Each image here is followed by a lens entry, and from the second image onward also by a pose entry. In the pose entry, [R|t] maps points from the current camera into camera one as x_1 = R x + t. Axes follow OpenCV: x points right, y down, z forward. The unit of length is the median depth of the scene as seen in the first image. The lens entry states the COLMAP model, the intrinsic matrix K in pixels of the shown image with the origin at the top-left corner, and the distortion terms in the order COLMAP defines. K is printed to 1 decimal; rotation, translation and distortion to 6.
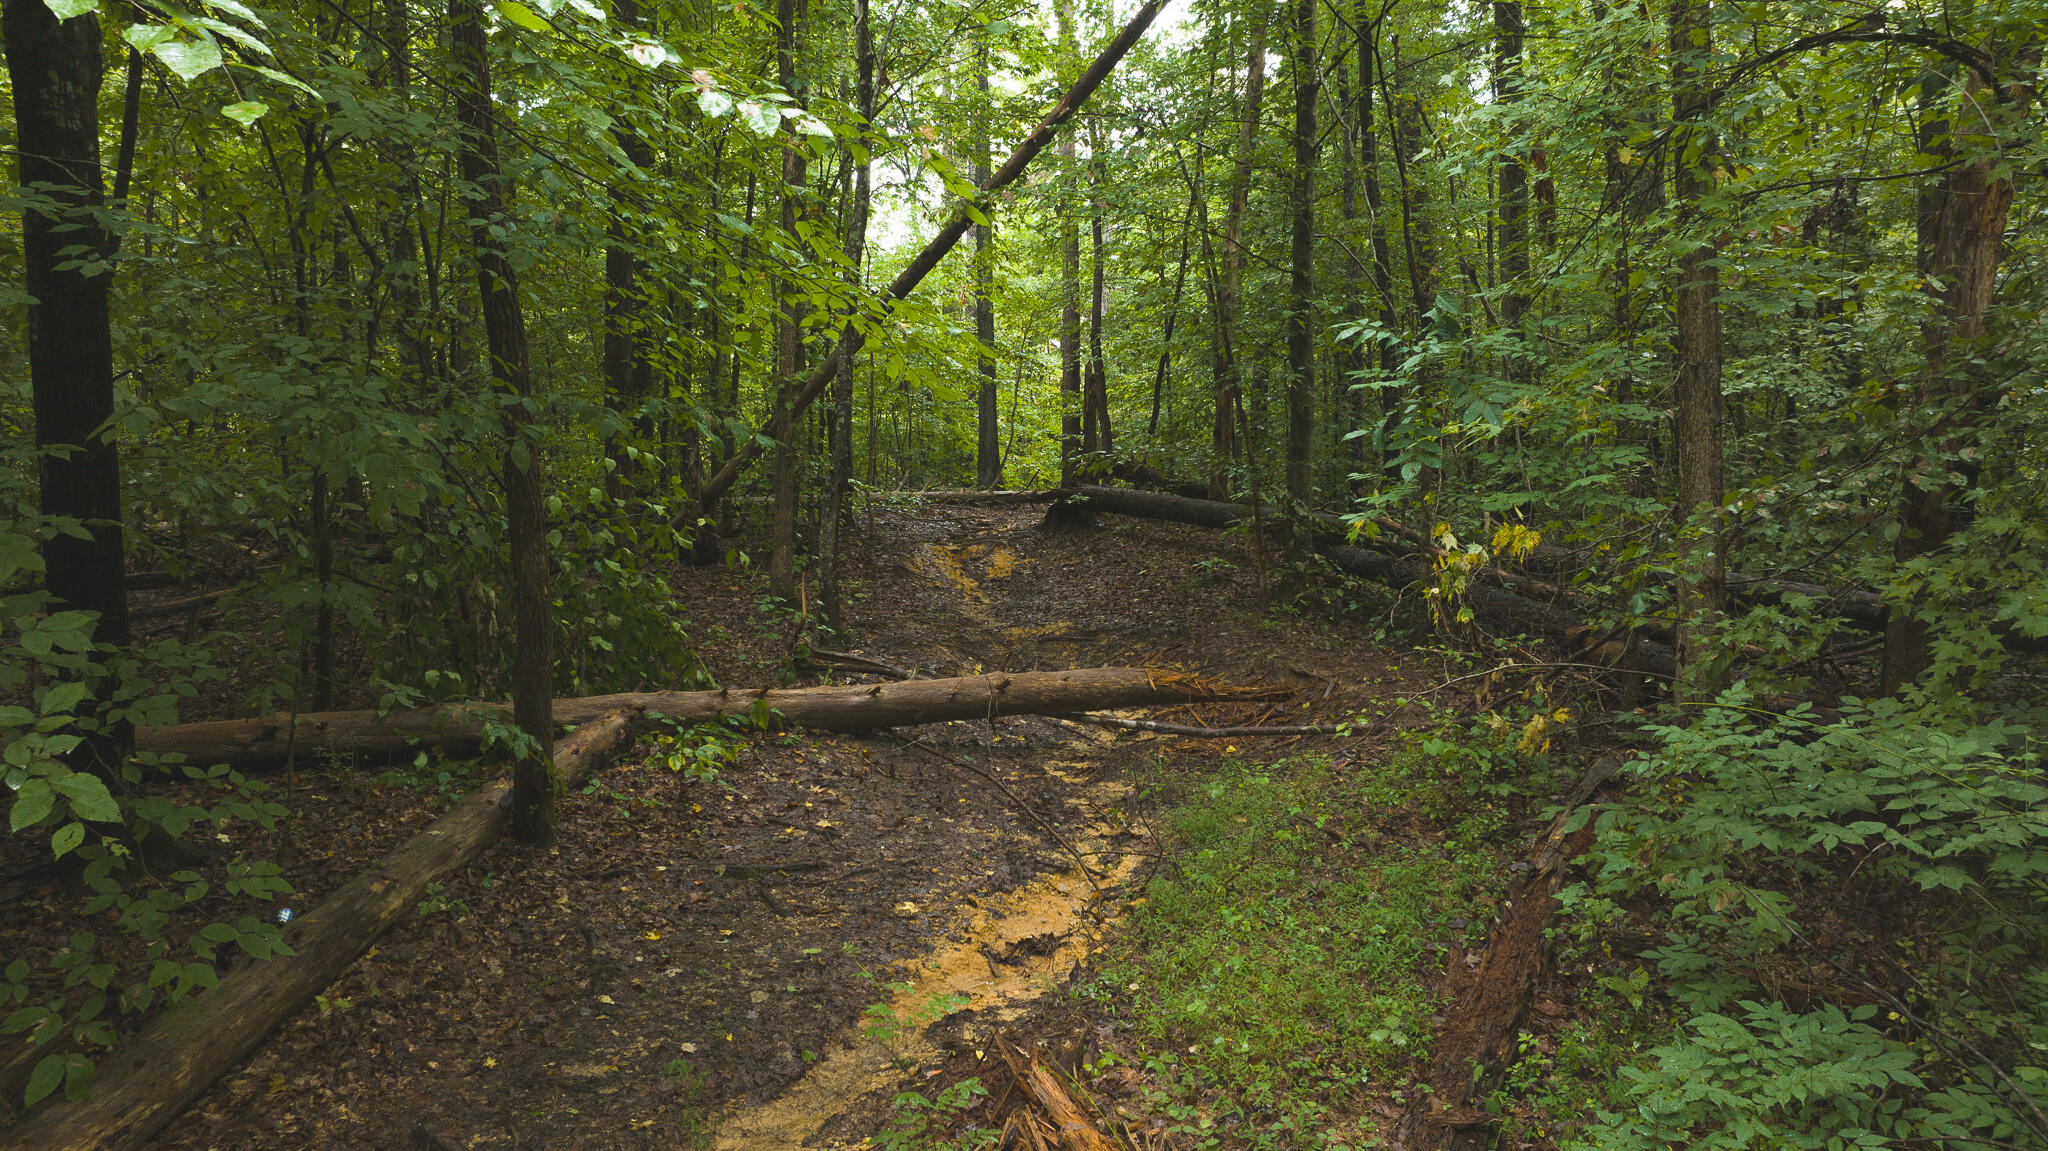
lens RADIAL K [[1471.0, 0, 1027.4], [0, 1471.0, 576.7], [0, 0, 1]] dist [-0.002917, -0.000125]
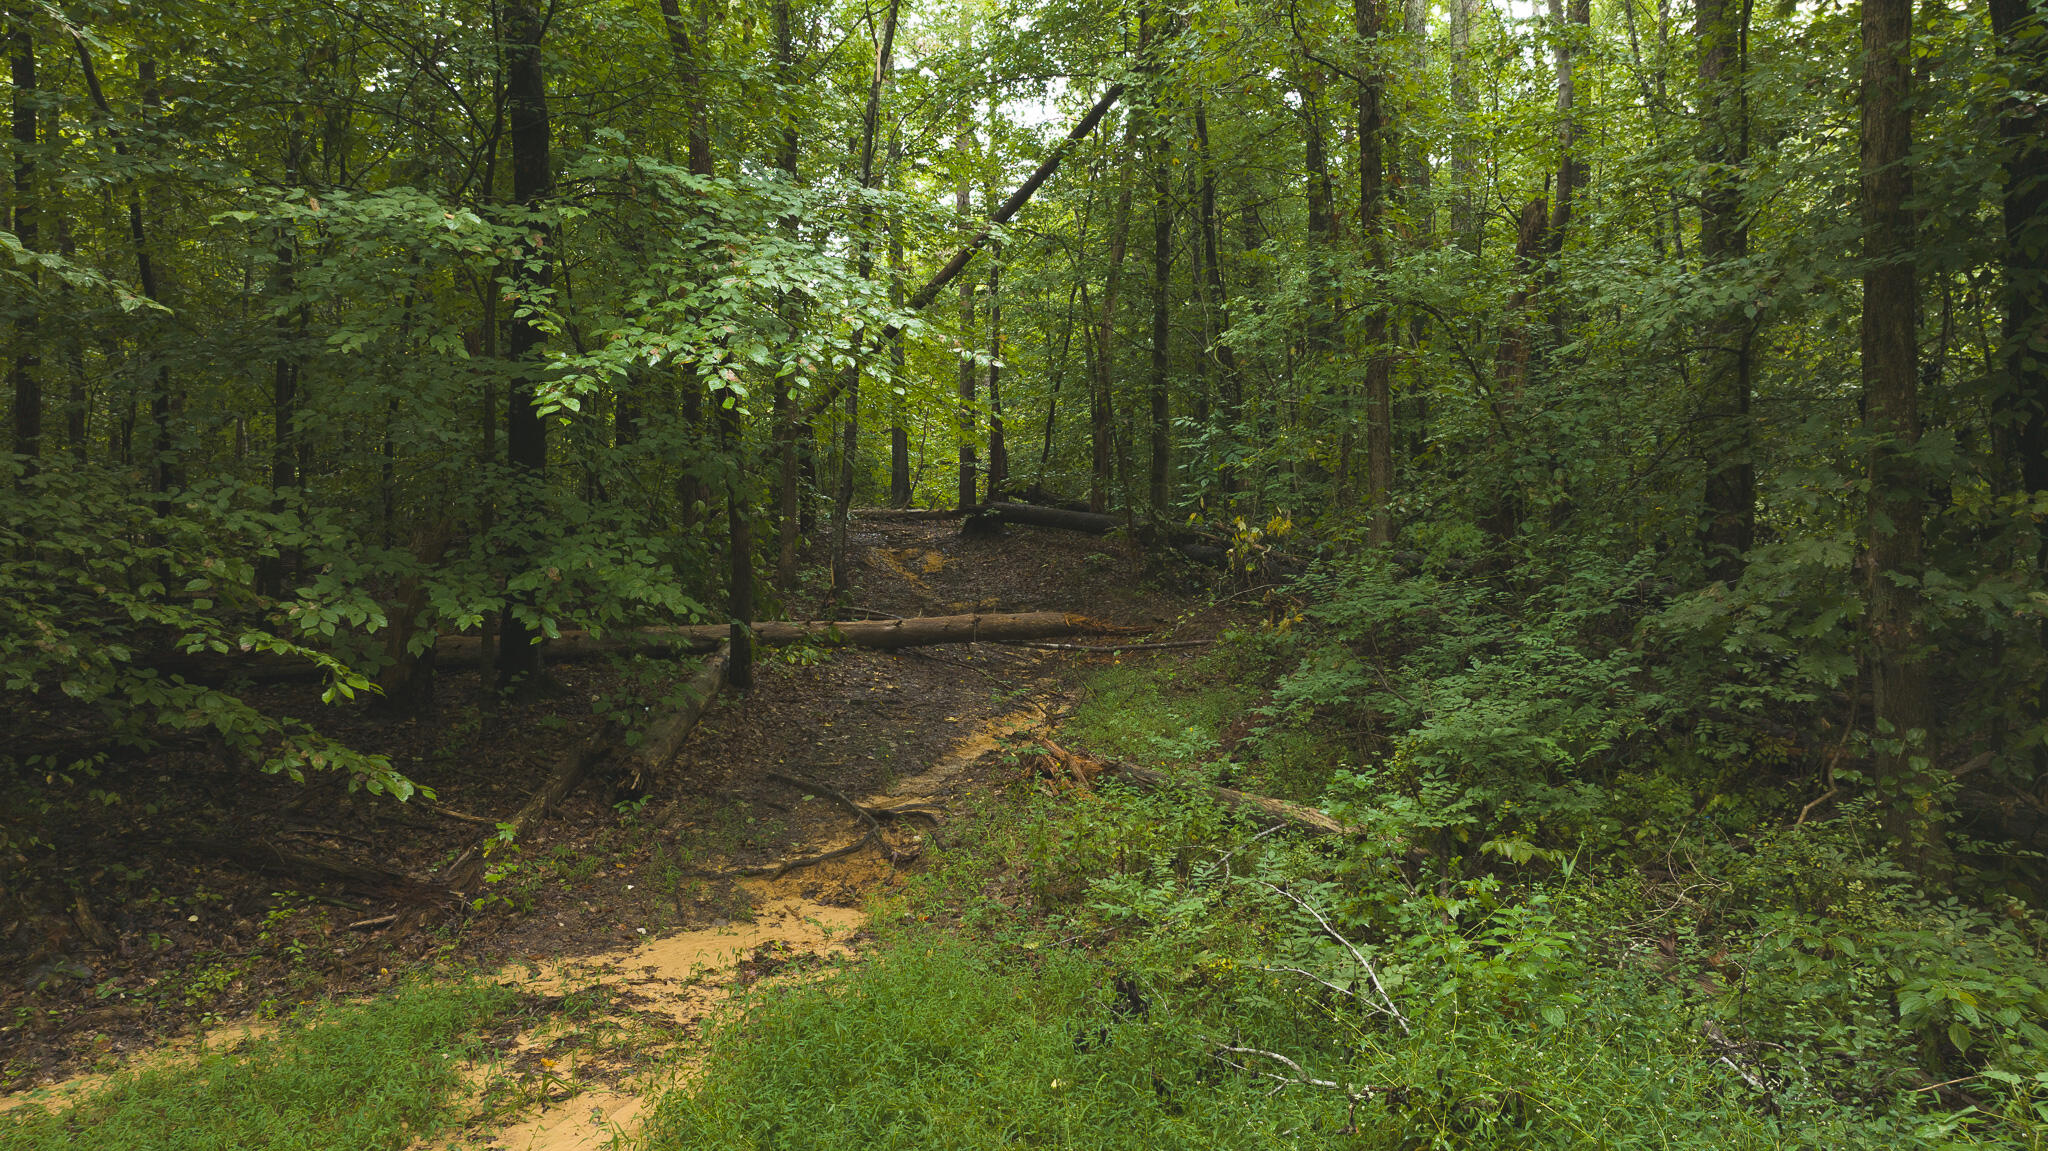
lens RADIAL K [[1471.0, 0, 1022.6], [0, 1471.0, 575.4], [0, 0, 1]] dist [-0.002917, -0.000125]
pose [[0.996035, -0.001192, 0.088951, -0.069446], [0.002874, 0.999819, -0.018791, 0.034904], [-0.088912, 0.018972, 0.995859, -0.381779]]
